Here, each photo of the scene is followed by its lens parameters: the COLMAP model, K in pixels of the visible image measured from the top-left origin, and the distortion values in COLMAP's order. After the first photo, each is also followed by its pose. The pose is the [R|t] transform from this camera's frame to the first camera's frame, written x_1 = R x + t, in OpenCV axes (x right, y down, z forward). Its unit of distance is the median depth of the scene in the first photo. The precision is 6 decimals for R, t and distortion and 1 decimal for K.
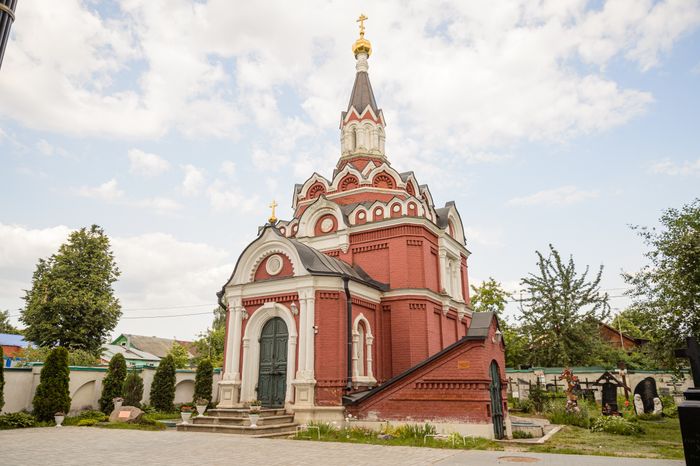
lens RADIAL K [[495.8, 0, 350.0], [0, 495.8, 233.0], [0, 0, 1]] dist [-0.000438, -0.002179]
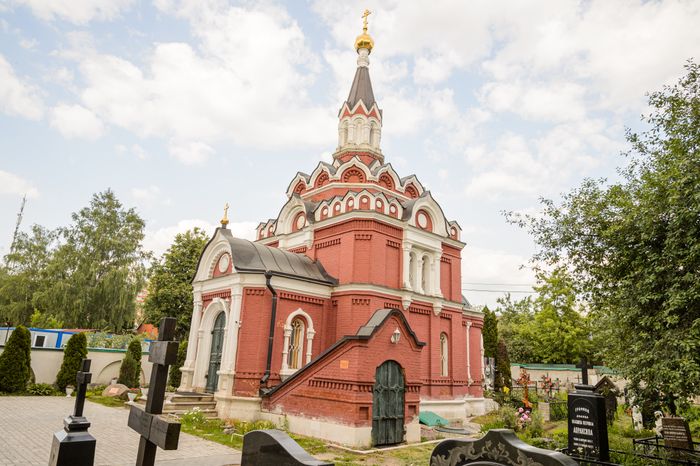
lens RADIAL K [[474.2, 0, 350.0], [0, 474.2, 233.0], [0, 0, 1]] dist [-0.018674, -0.003096]
pose [[0.949515, -0.038651, -0.311331, 0.376573], [0.044782, 0.998918, 0.012565, -0.001379], [0.310508, -0.025873, 0.950219, 0.091707]]
